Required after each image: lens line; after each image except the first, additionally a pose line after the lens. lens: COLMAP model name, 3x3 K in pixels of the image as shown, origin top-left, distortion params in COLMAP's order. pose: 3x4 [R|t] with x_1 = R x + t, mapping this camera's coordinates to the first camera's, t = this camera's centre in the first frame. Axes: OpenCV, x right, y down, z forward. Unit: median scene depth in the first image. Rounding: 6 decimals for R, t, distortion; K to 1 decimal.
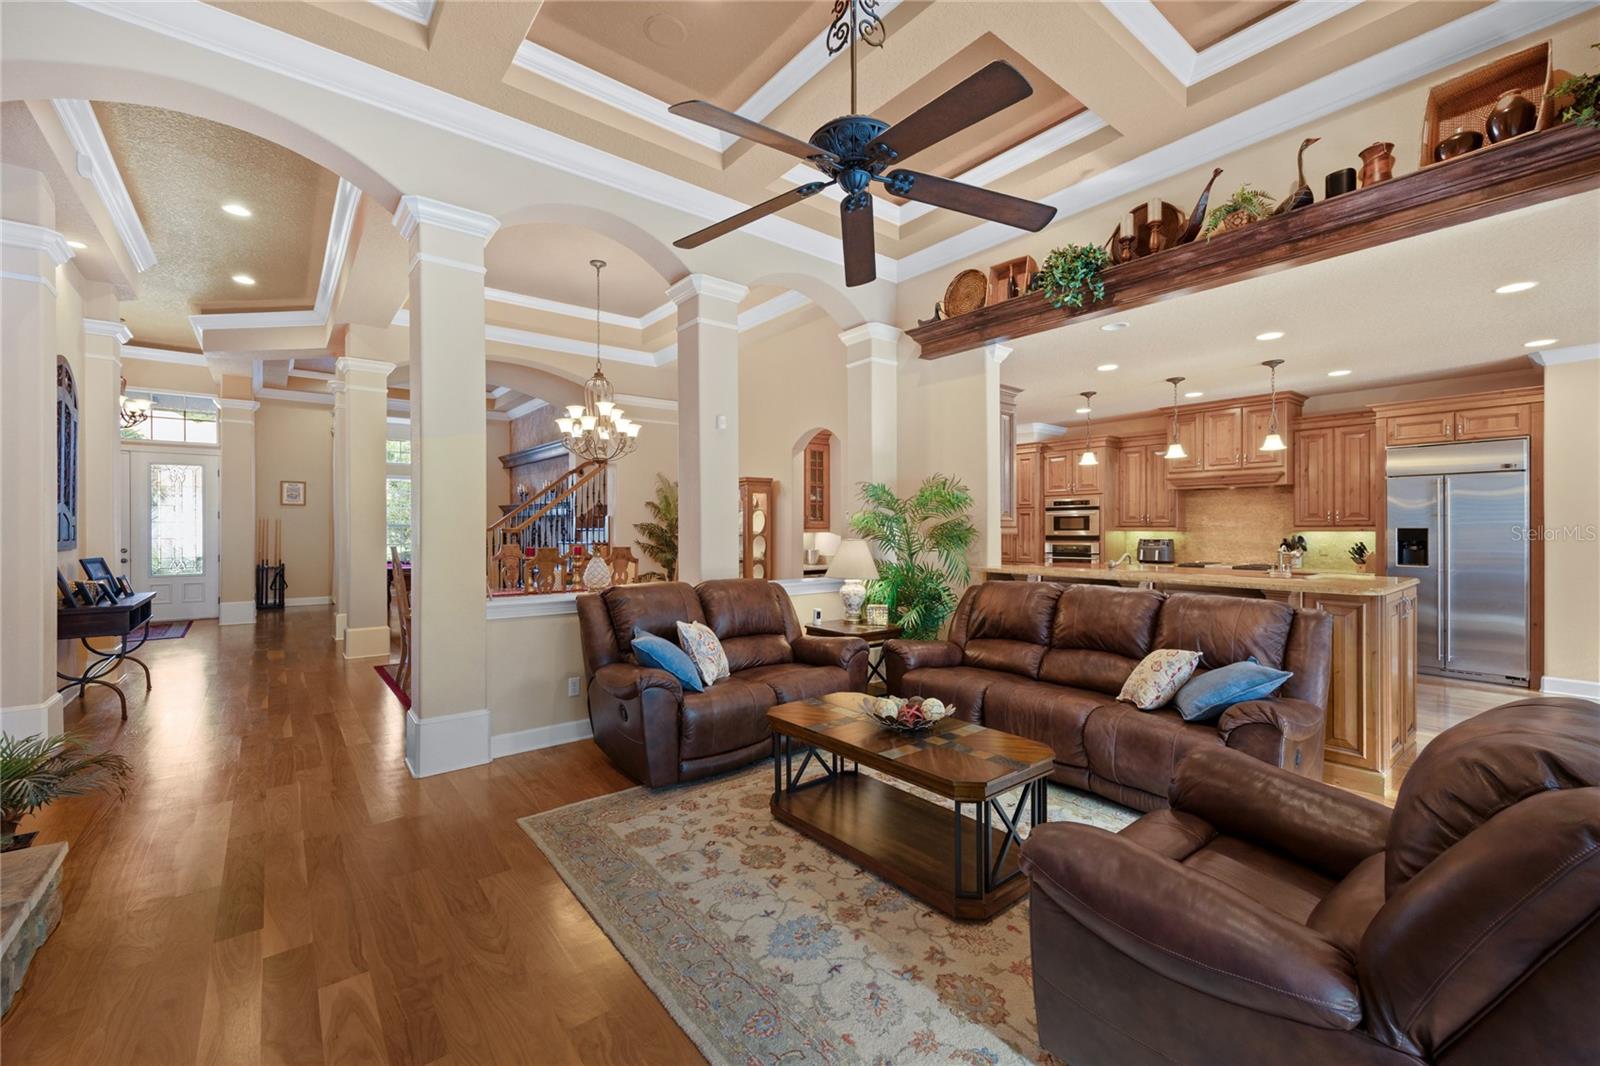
lens RADIAL K [[640.4, 0, 778.2], [0, 640.4, 523.9], [0, 0, 1]] dist [-0.000274, 0.000009]
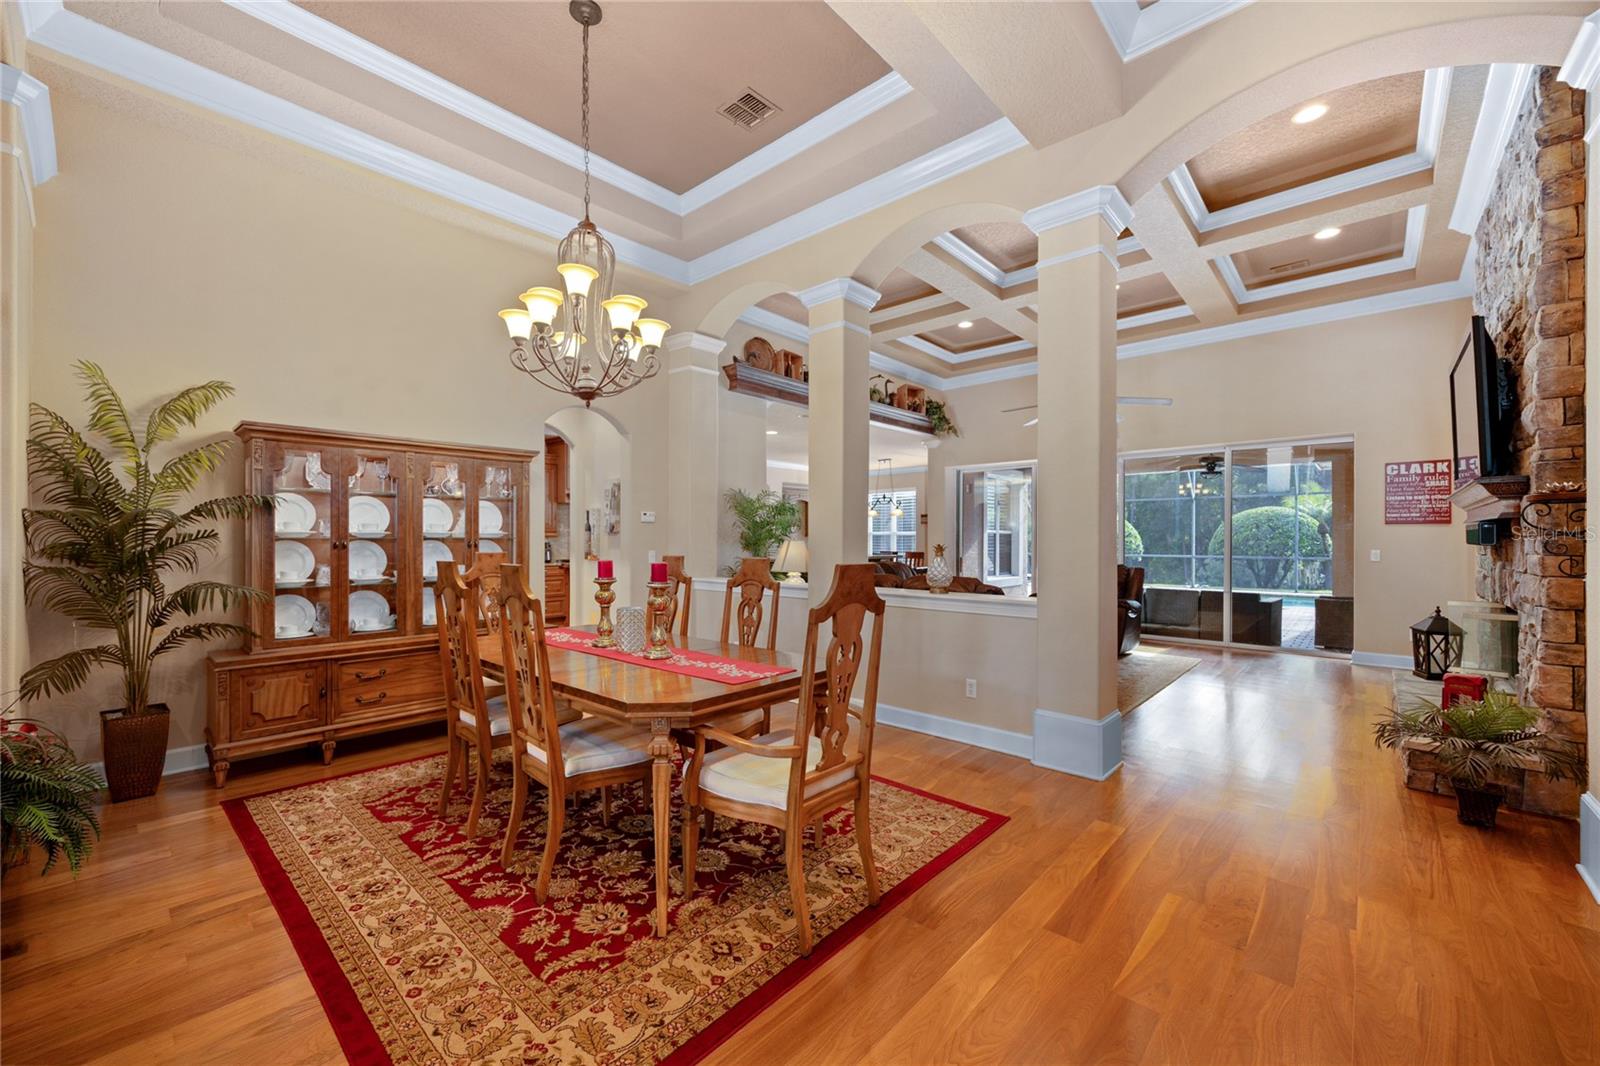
lens RADIAL K [[617.7, 0, 800.0], [0, 617.7, 533.0], [0, 0, 1]] dist [0.002454, 0.000114]
pose [[-0.161533, 0.006868, 0.986843, -1.806250], [-0.009381, 0.999920, -0.008494, 0.036758], [-0.986823, -0.010630, -0.161455, 2.063779]]
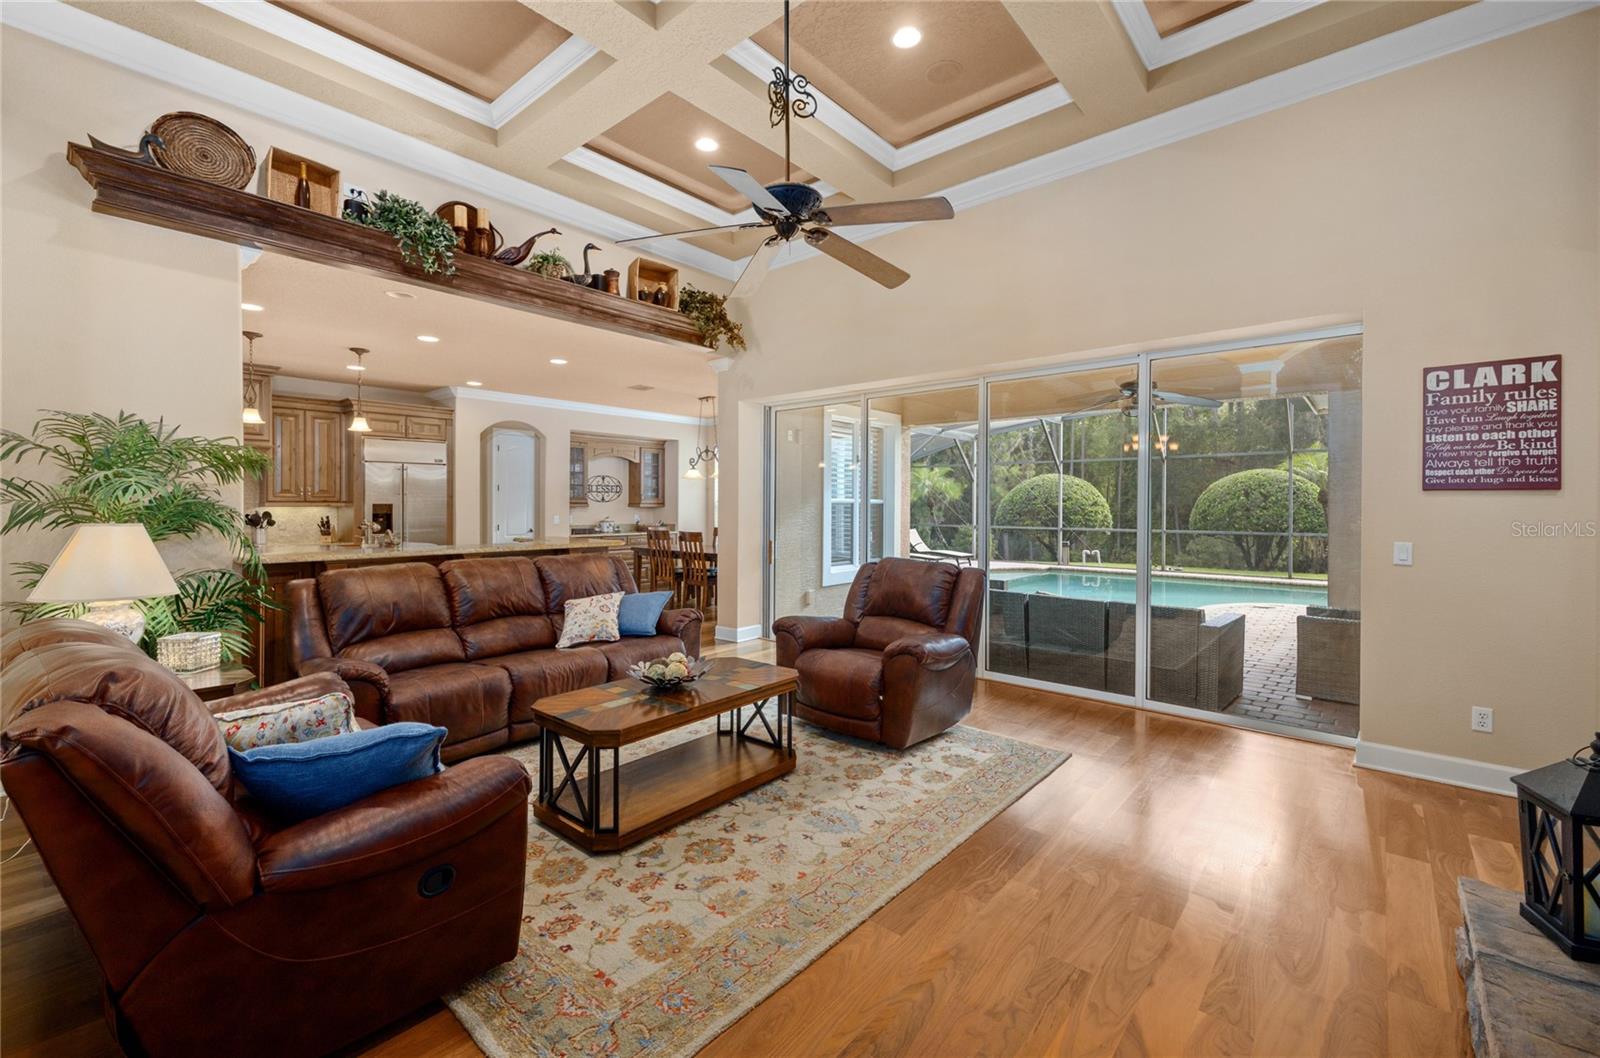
lens RADIAL K [[663.2, 0, 797.0], [0, 663.2, 503.7], [0, 0, 1]] dist [0.003363, 0.000262]
pose [[-0.184973, 0.001256, 0.982743, -0.916284], [-0.010067, 0.999944, -0.003173, 0.004781], [-0.982692, -0.010480, -0.184950, 0.953616]]
